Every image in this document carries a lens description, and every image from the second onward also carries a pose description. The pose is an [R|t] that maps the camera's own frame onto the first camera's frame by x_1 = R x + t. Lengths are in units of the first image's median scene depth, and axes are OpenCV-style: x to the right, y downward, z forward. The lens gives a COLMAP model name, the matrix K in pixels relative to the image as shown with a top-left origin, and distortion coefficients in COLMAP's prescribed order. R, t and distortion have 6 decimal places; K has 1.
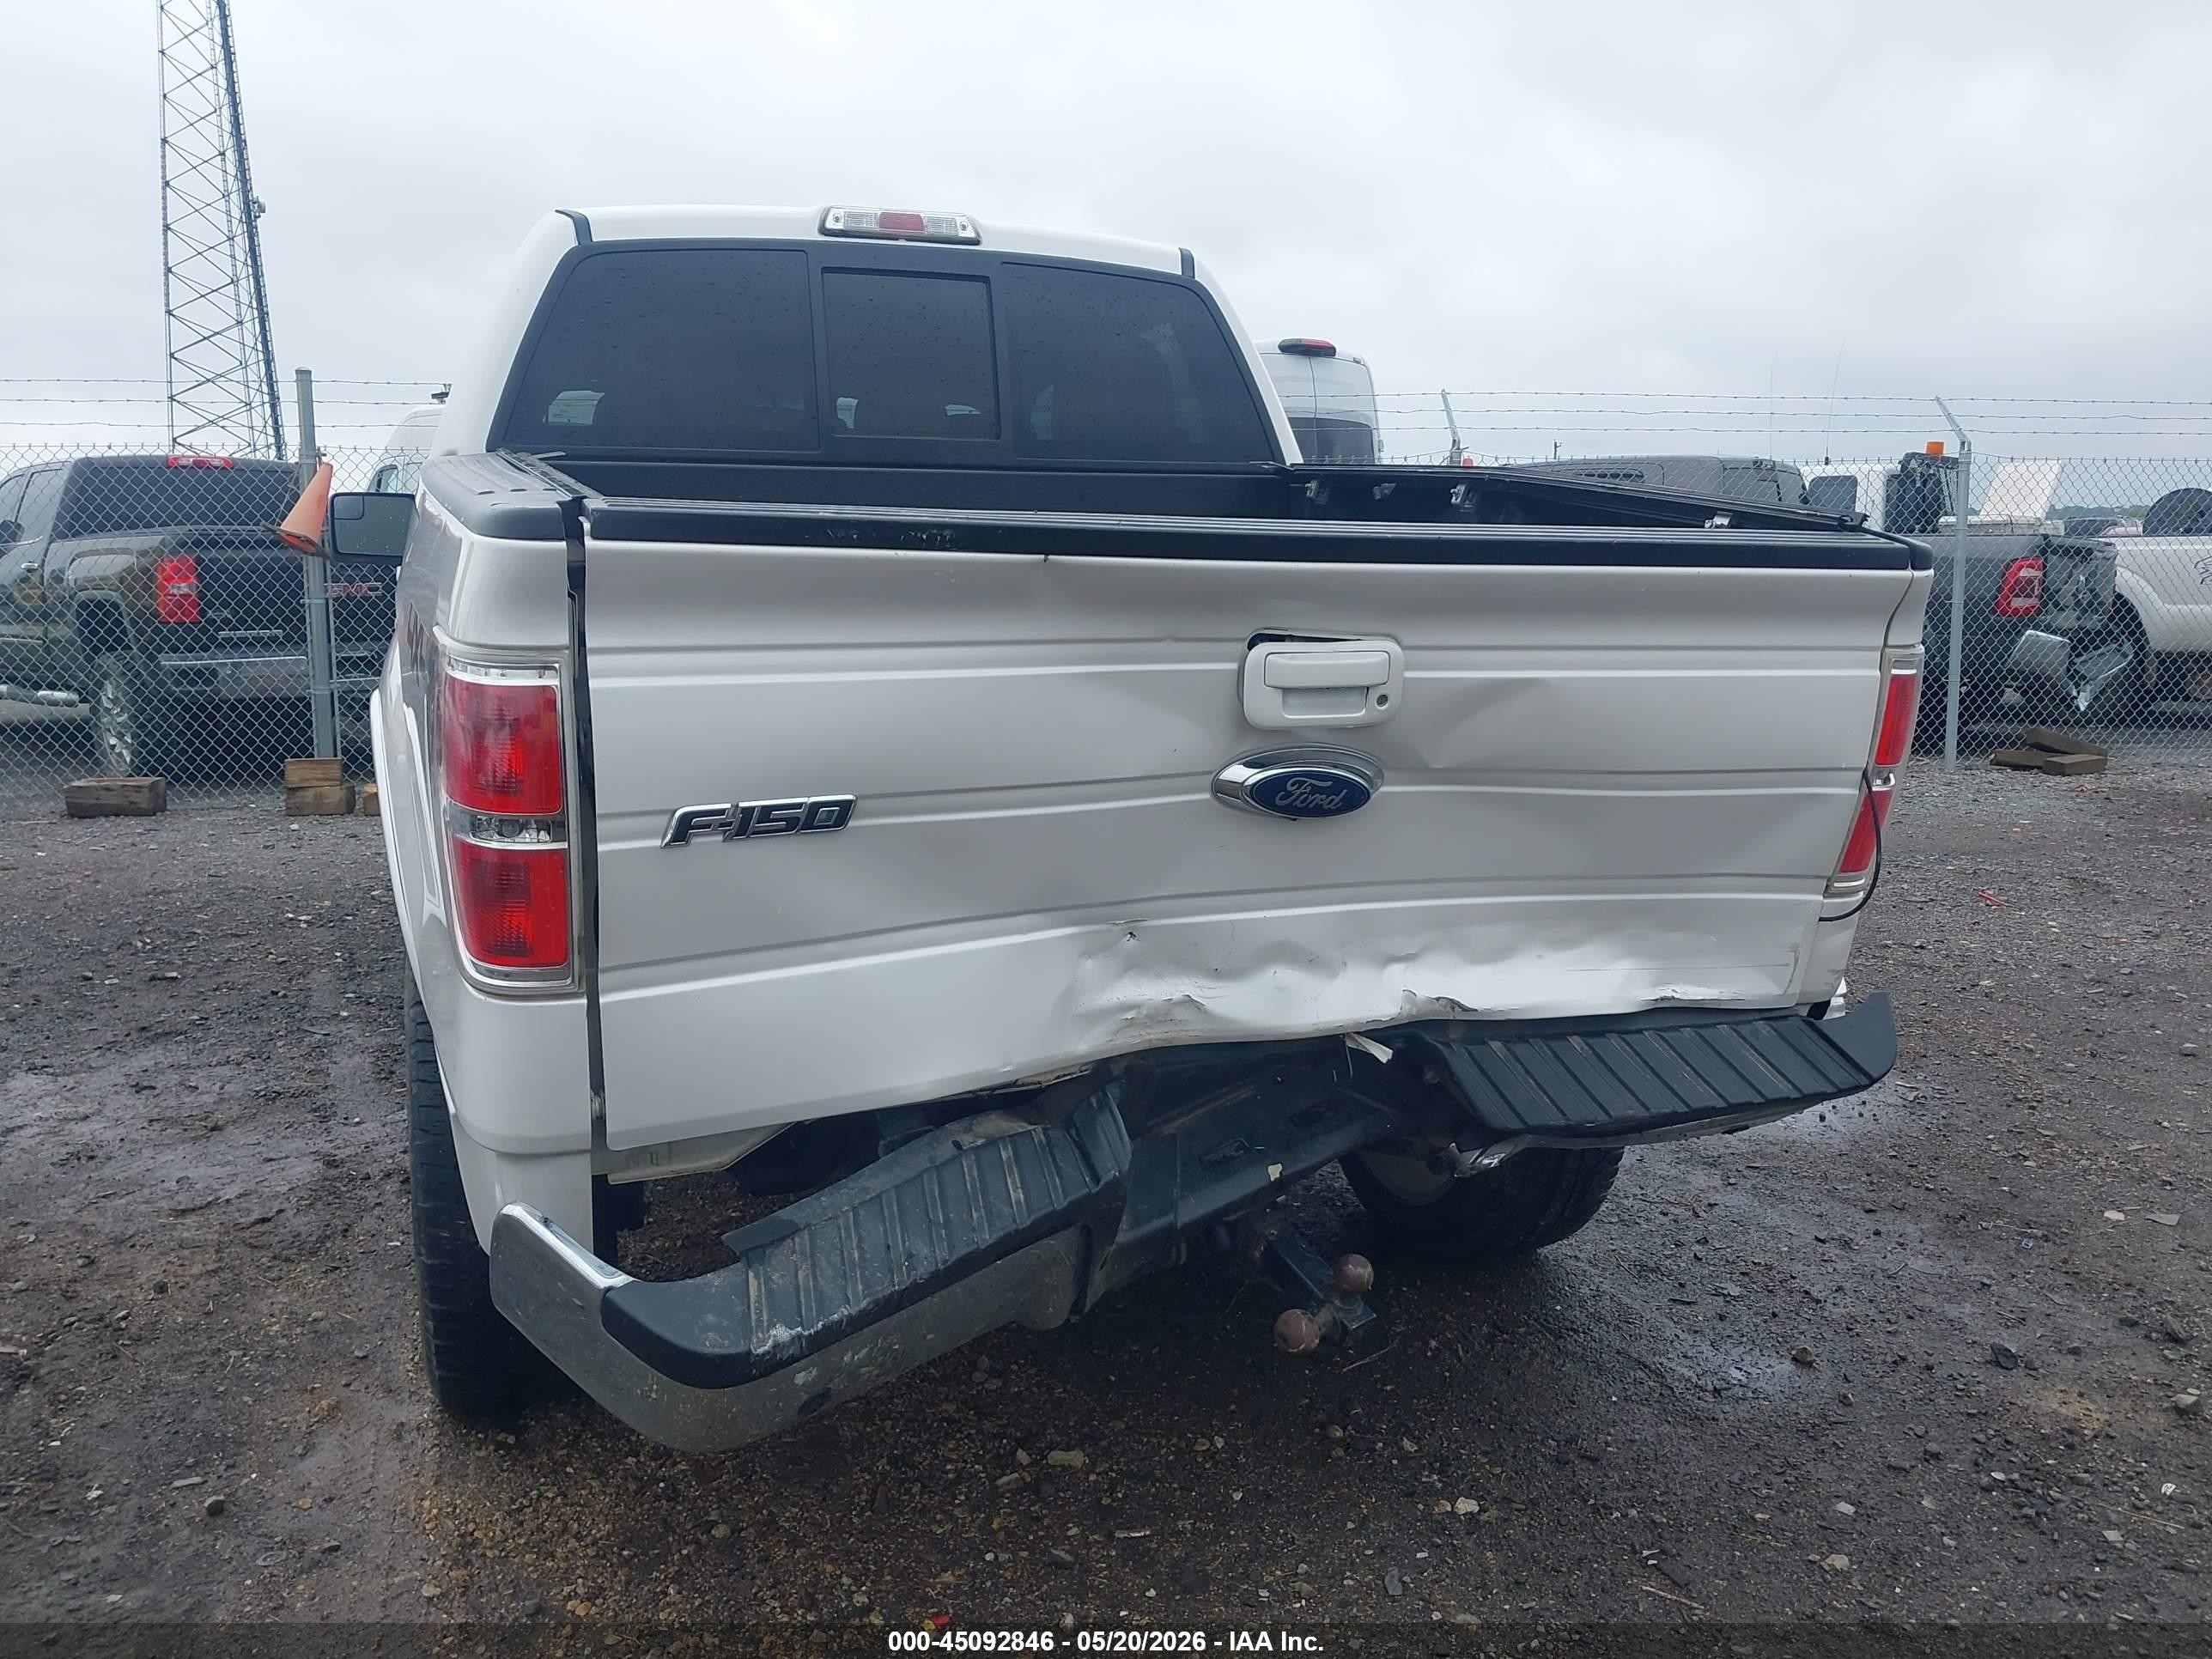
lens RADIAL K [[1792.1, 0, 1106.0], [0, 1792.1, 829.5], [0, 0, 1]] dist [0.112780, -0.181103]
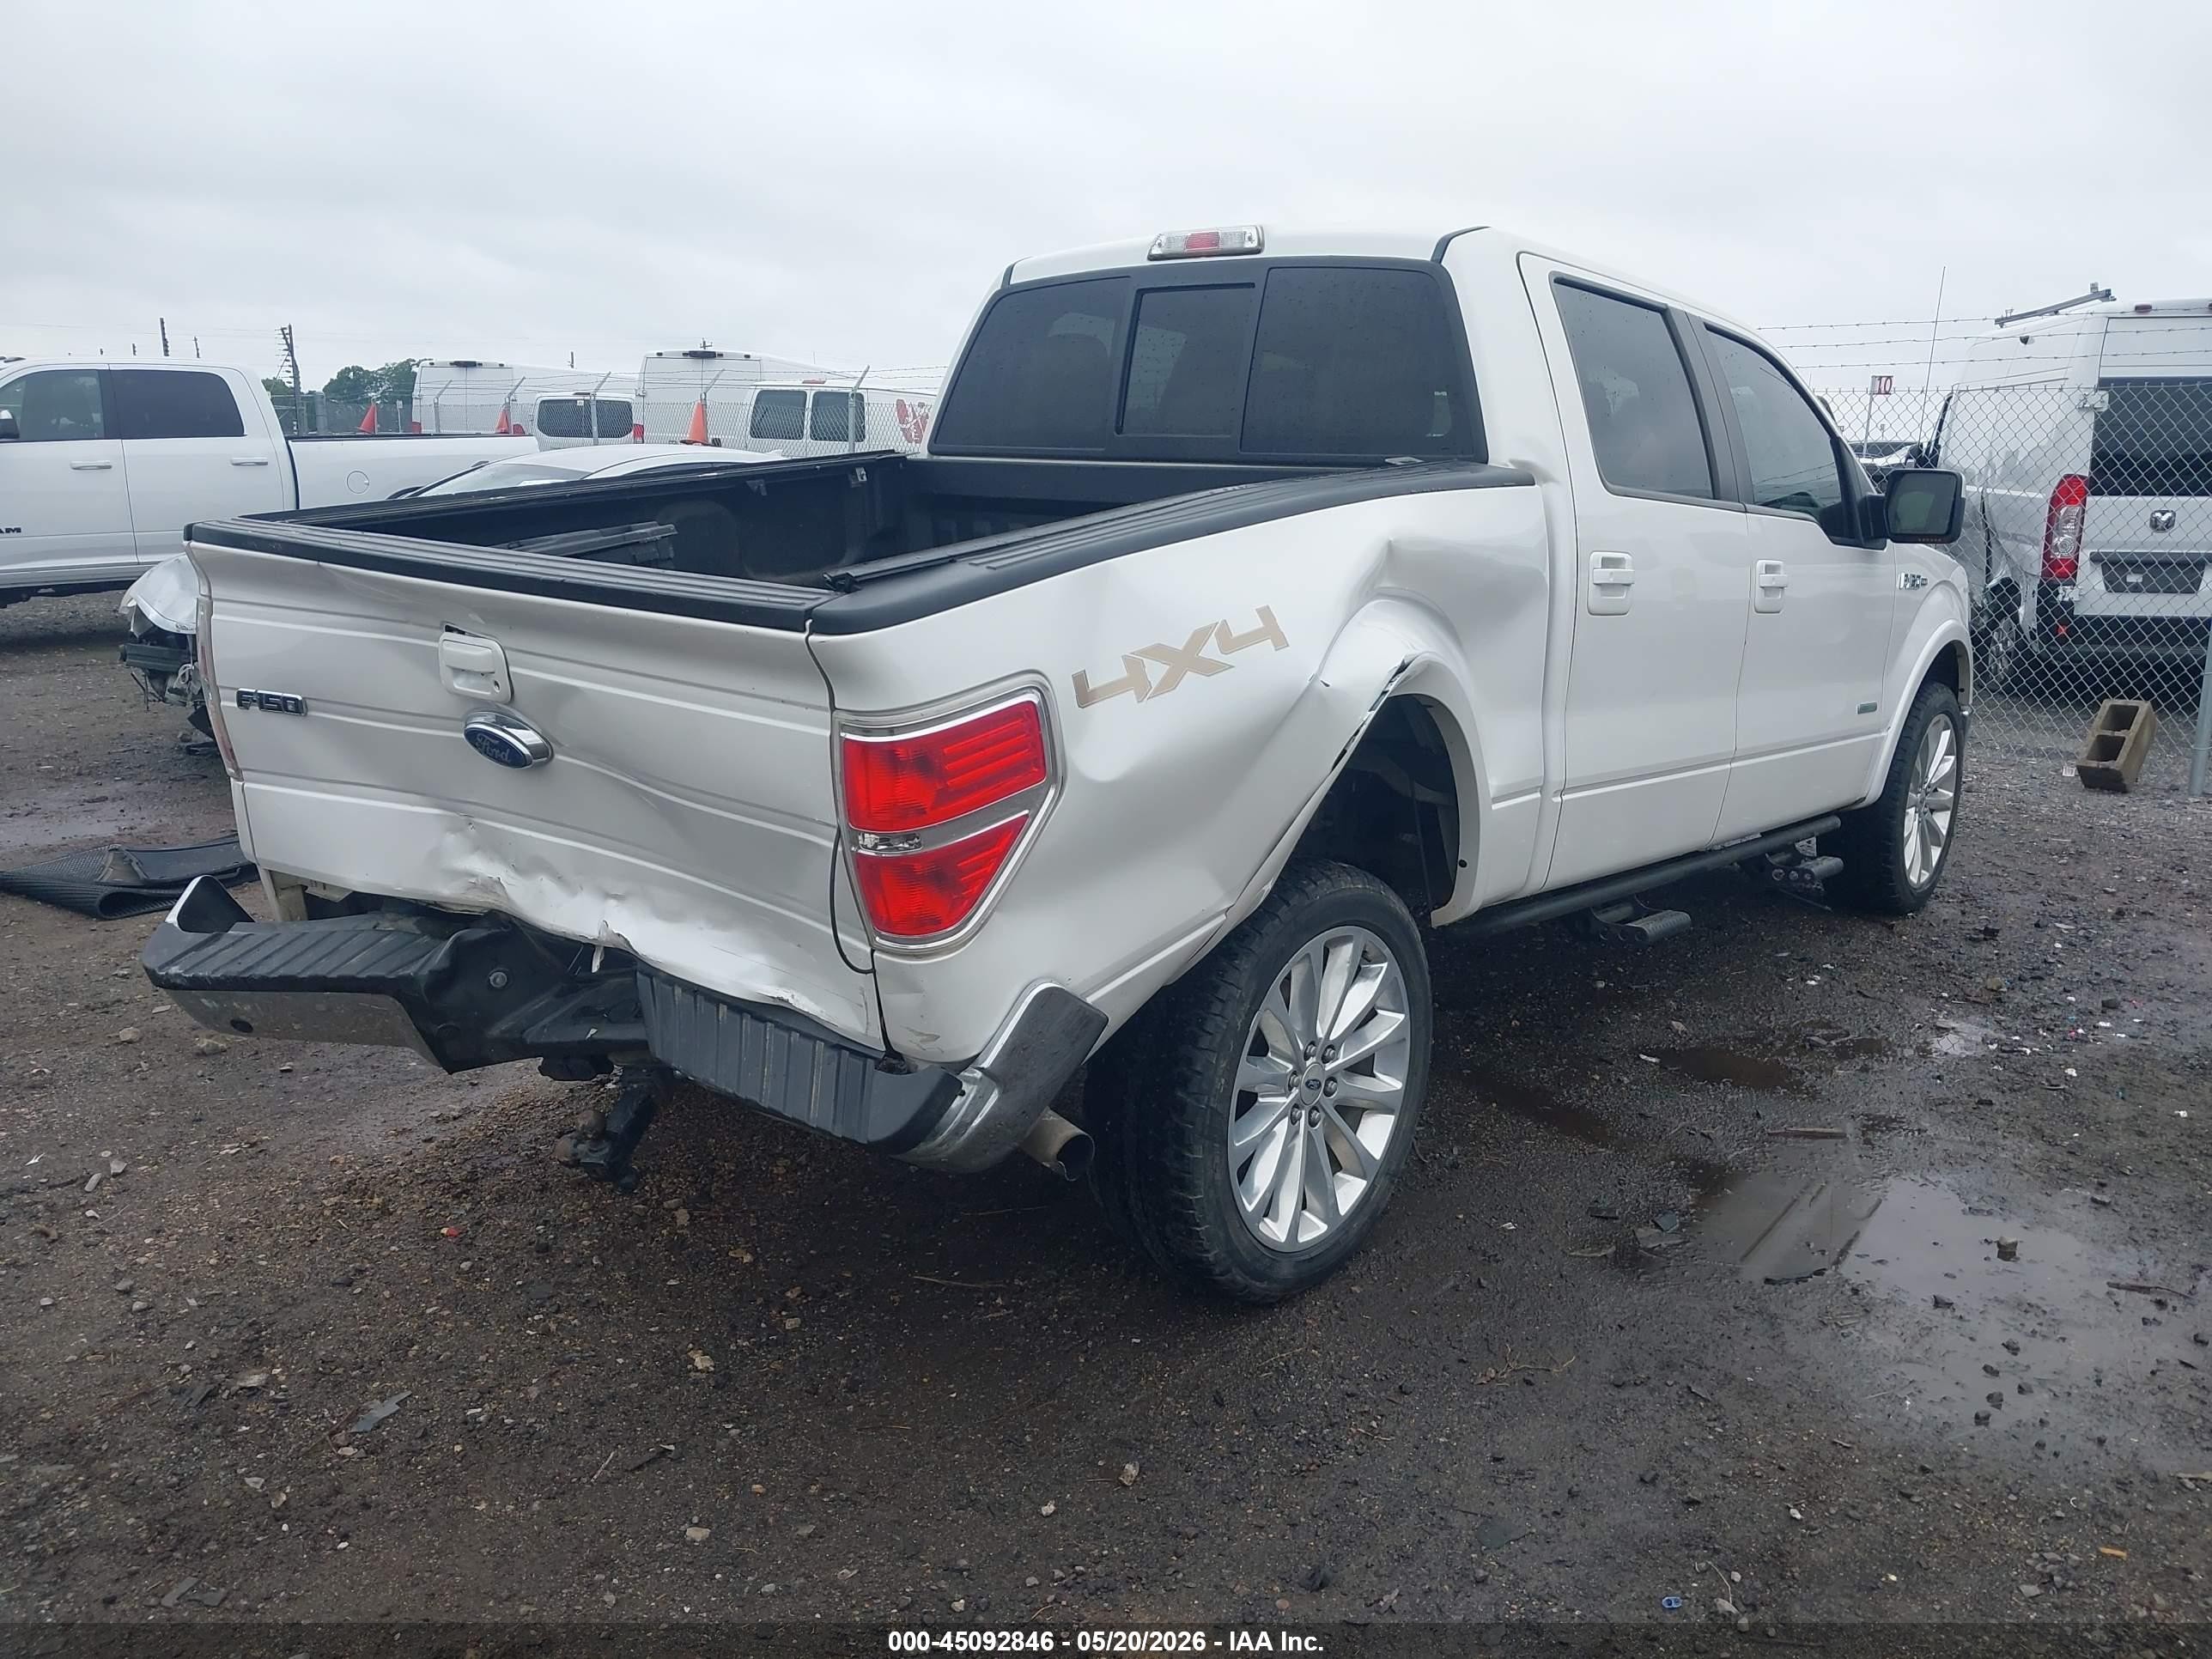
lens RADIAL K [[1734.9, 0, 1152.2], [0, 1734.9, 826.4], [0, 0, 1]] dist [0.001322, -0.006007]
pose [[0.521840, 0.196976, -0.829990, 1.286993], [-0.147228, 0.979171, 0.139813, -0.190420], [0.840242, 0.049238, 0.539971, 0.623594]]
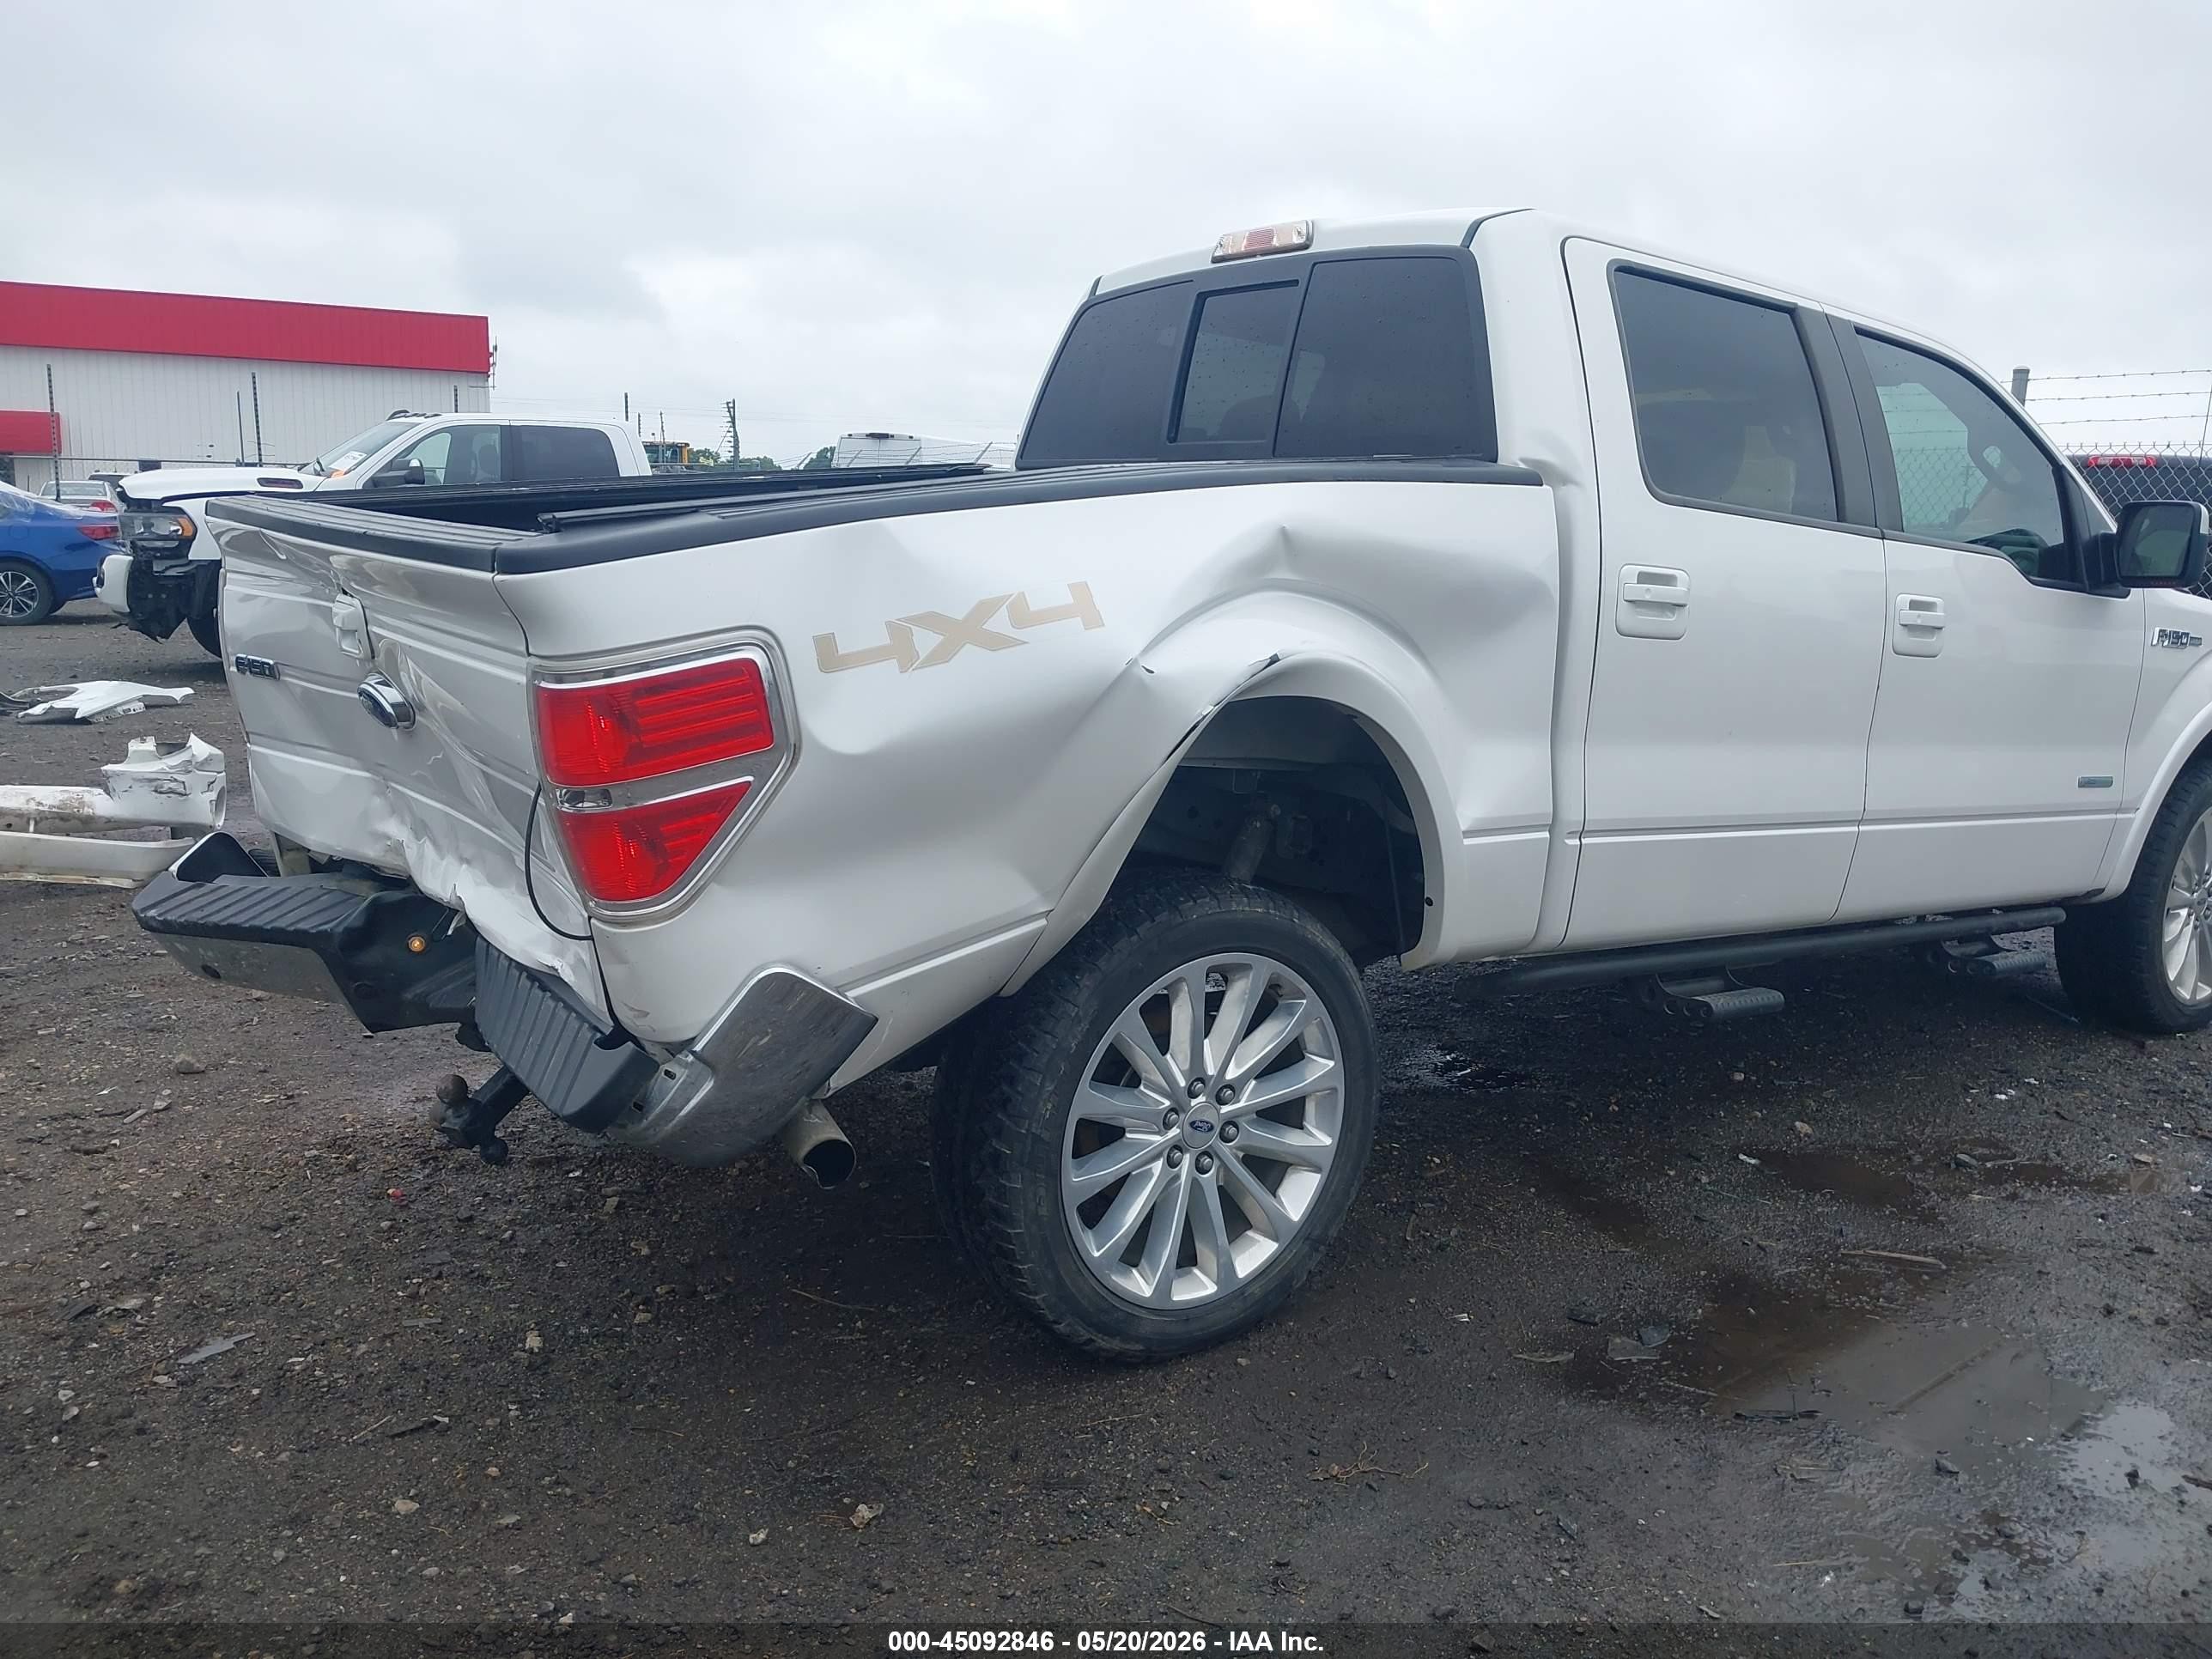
lens RADIAL K [[1734.9, 0, 1152.2], [0, 1734.9, 826.4], [0, 0, 1]] dist [0.001322, -0.006007]
pose [[0.299252, 0.181440, -0.936765, 1.367050], [-0.175693, 0.975446, 0.132807, -0.186599], [0.937860, 0.124840, 0.323781, 0.998176]]
